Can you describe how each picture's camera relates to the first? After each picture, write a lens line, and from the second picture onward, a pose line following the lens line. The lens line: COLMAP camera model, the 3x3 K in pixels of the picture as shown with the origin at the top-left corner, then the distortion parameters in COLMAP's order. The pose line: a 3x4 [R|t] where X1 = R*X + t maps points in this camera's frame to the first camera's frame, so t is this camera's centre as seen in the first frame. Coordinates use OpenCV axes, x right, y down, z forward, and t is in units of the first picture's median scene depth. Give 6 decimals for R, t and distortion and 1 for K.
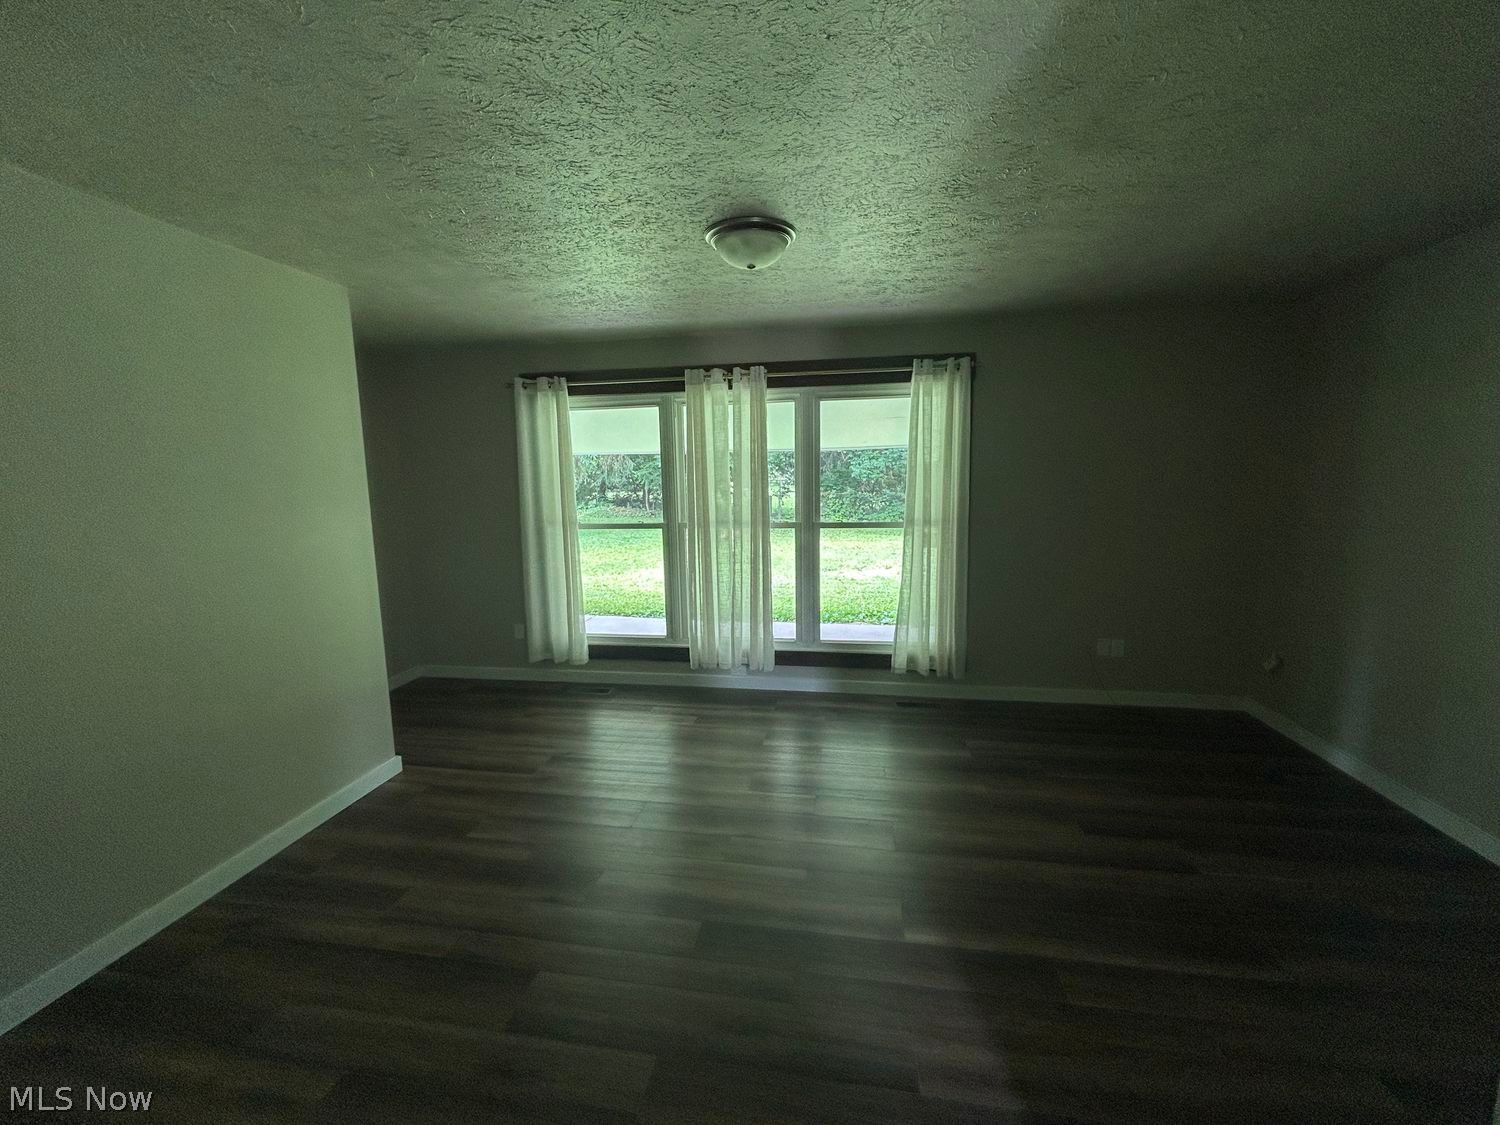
lens RADIAL K [[610.3, 0, 748.4], [0, 610.3, 559.7], [0, 0, 1]] dist [0.003077, 0.000531]
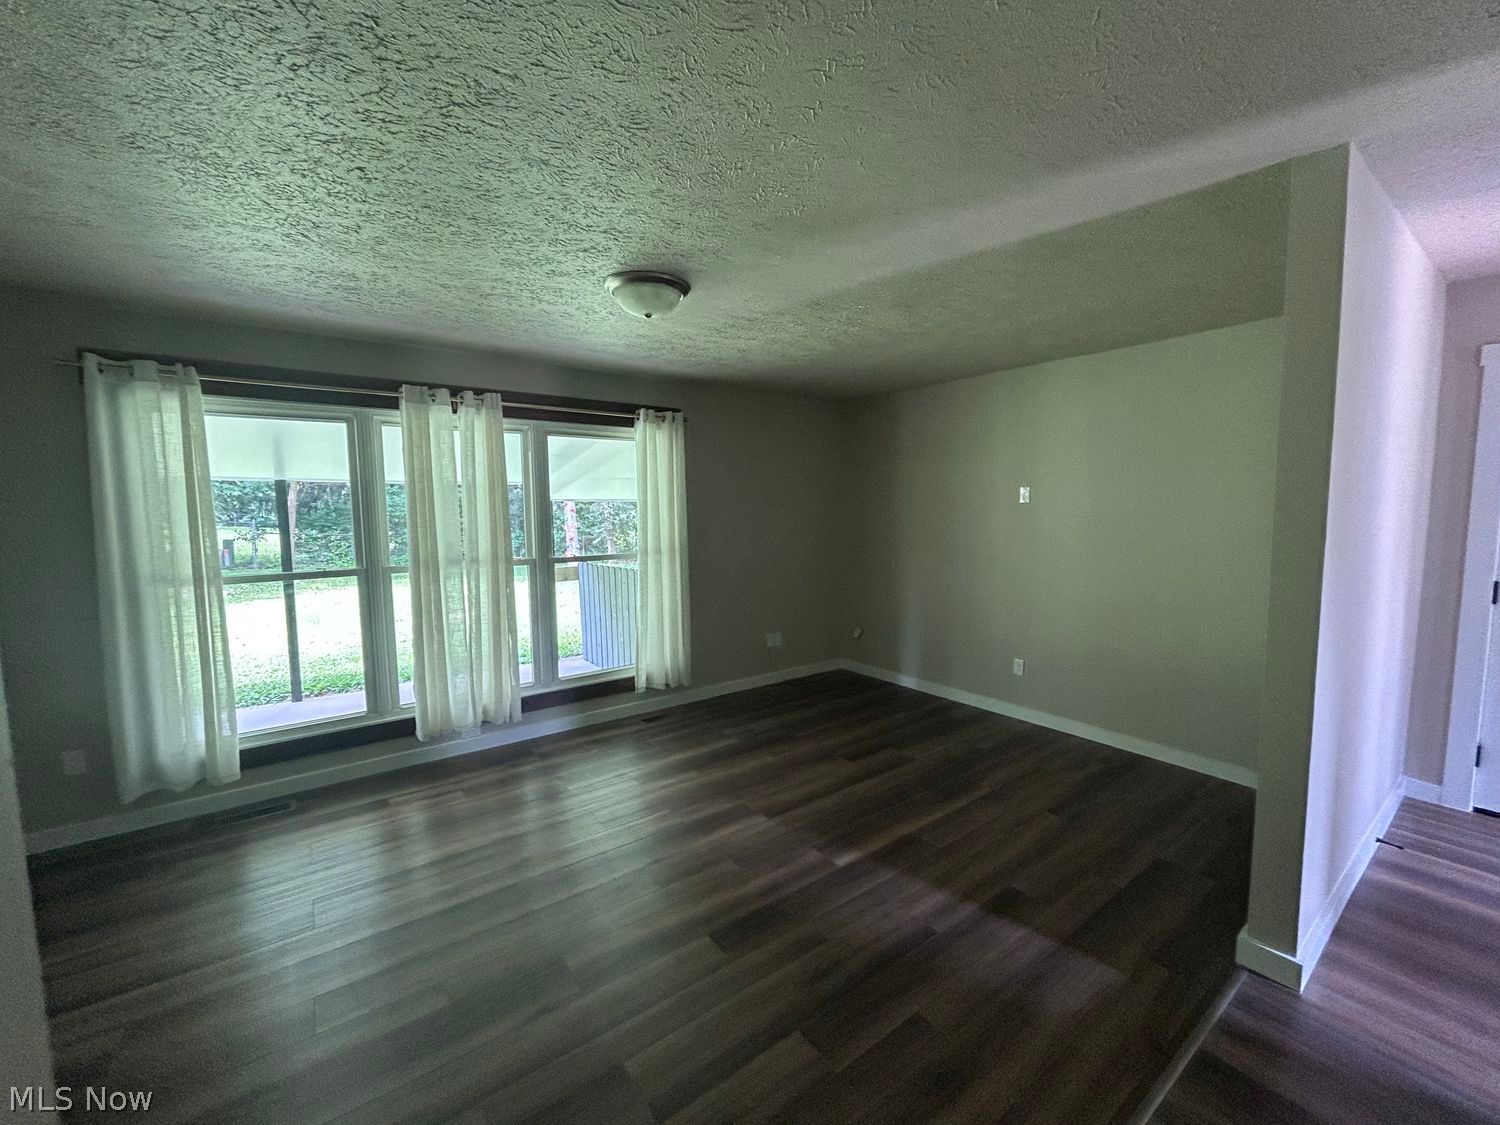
lens RADIAL K [[610.3, 0, 751.8], [0, 610.3, 560.5], [0, 0, 1]] dist [0.003077, 0.000531]
pose [[0.693734, -0.053256, 0.718259, -0.377023], [0.096947, 0.995092, -0.019854, -0.006121], [-0.713676, 0.083406, 0.695492, 0.088273]]
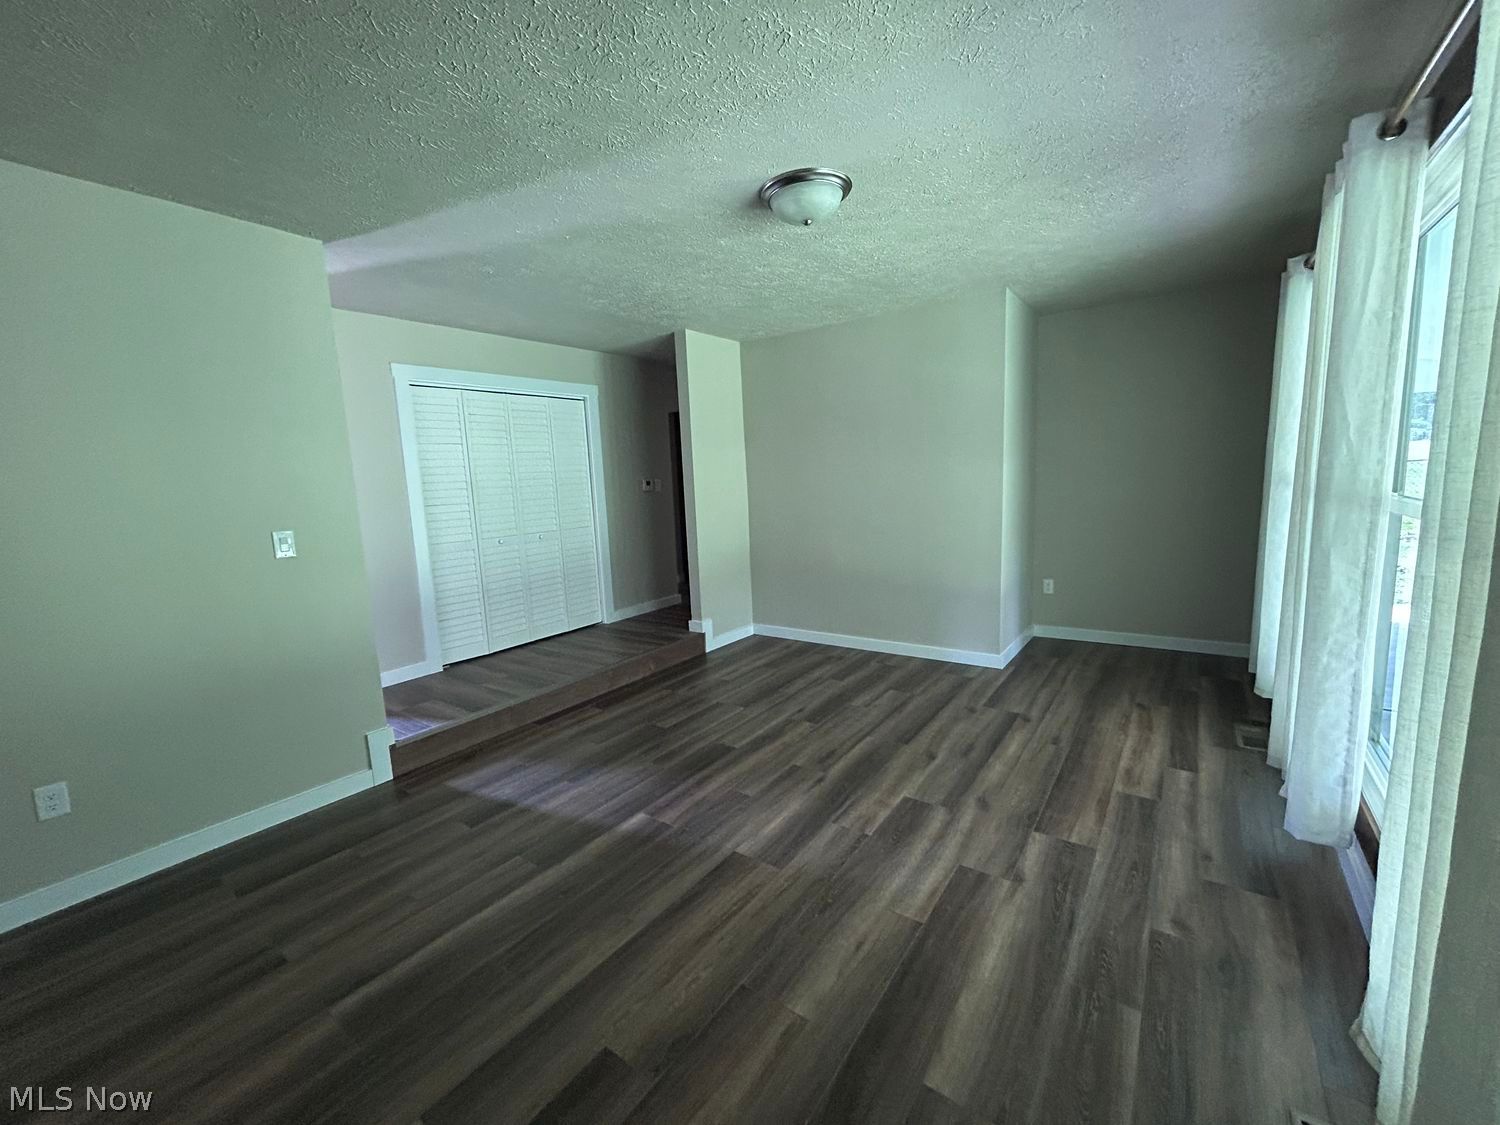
lens RADIAL K [[610.3, 0, 749.3], [0, 610.3, 563.2], [0, 0, 1]] dist [0.003077, 0.000531]
pose [[-0.448981, 0.161555, -0.878815, 0.575377], [-0.073498, 0.973509, 0.216513, -0.079384], [0.890514, 0.161801, -0.425213, 0.808101]]
